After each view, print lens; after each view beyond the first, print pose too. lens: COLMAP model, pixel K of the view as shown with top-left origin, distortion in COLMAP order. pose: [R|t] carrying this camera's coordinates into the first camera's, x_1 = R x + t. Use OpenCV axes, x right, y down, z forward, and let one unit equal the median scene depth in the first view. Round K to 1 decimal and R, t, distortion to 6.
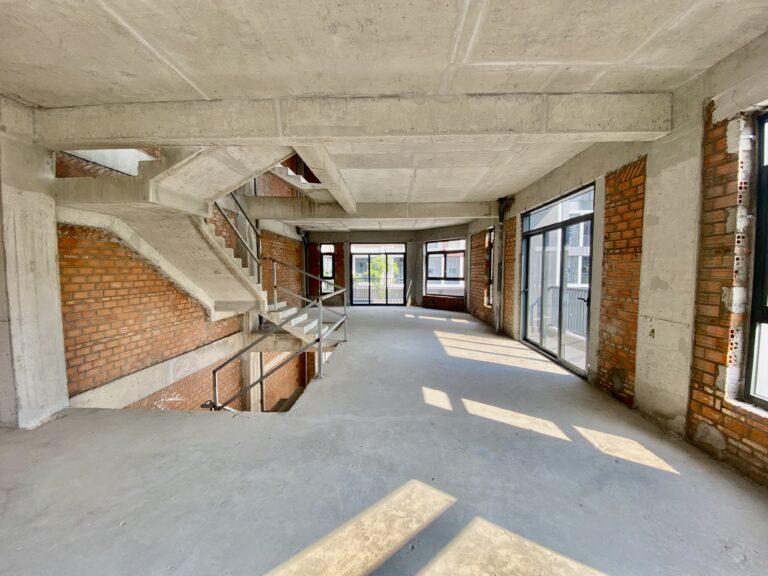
lens RADIAL K [[309.7, 0, 382.8], [0, 309.7, 289.7], [0, 0, 1]] dist [0.027708, -0.026254]
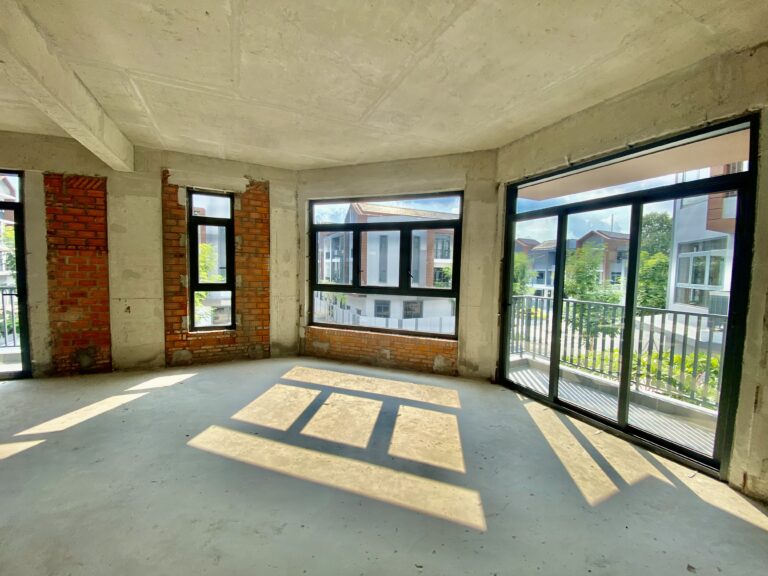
lens RADIAL K [[323.0, 0, 384.6], [0, 323.0, 292.6], [0, 0, 1]] dist [0.029175, -0.024623]
pose [[-0.471325, -0.073447, 0.878896, -1.001962], [0.034458, 0.994232, 0.101564, -0.048735], [-0.881286, 0.078155, -0.466075, 0.670085]]
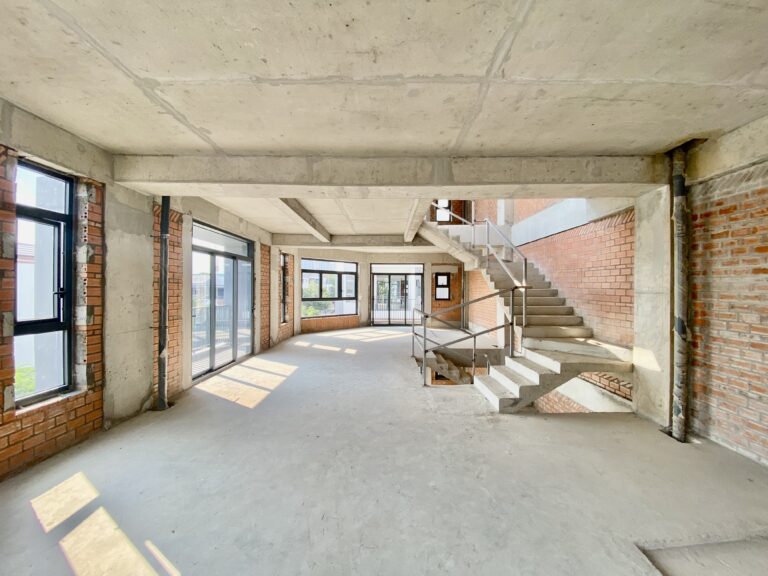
lens RADIAL K [[310.3, 0, 399.8], [0, 310.3, 286.4], [0, 0, 1]] dist [-0.040858, -0.000249]
pose [[-0.995841, 0.001828, -0.091086, 0.016628], [-0.002701, 0.998767, 0.049572, -0.241414], [0.091064, 0.049612, -0.994608, 3.826758]]
